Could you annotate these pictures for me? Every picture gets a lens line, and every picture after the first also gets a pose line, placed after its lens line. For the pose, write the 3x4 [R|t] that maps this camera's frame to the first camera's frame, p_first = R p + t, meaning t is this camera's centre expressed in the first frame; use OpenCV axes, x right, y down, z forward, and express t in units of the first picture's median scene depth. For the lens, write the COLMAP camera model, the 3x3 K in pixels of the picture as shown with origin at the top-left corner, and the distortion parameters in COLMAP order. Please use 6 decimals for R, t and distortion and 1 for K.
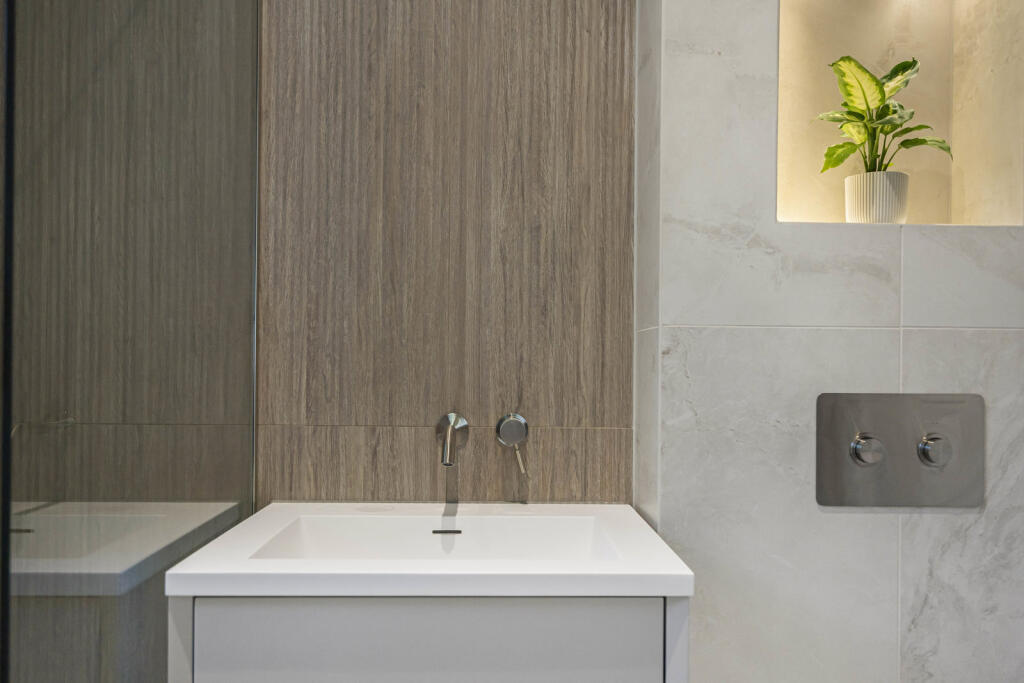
lens RADIAL K [[862.0, 0, 511.6], [0, 862.0, 345.7], [0, 0, 1]] dist [0.011234, -0.028994]
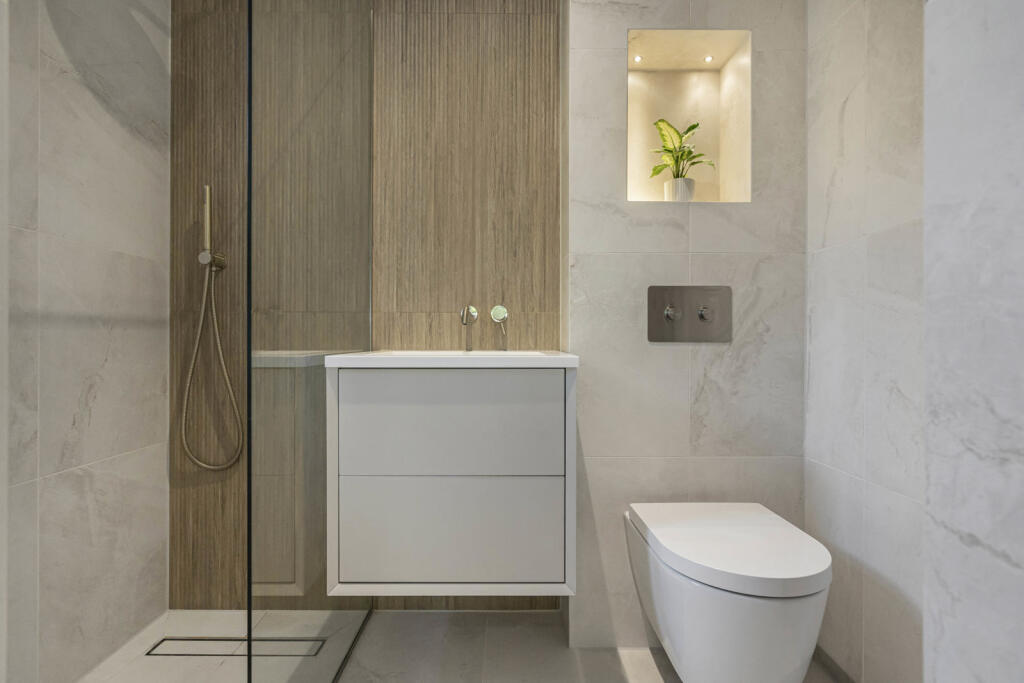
lens RADIAL K [[473.6, 0, 511.9], [0, 473.6, 338.7], [0, 0, 1]] dist [-0.018646, 0.000403]
pose [[0.999818, -0.006423, -0.017958, 0.049840], [0.006531, 0.999961, 0.005957, 0.149526], [0.017919, -0.006074, 0.999821, -0.094719]]
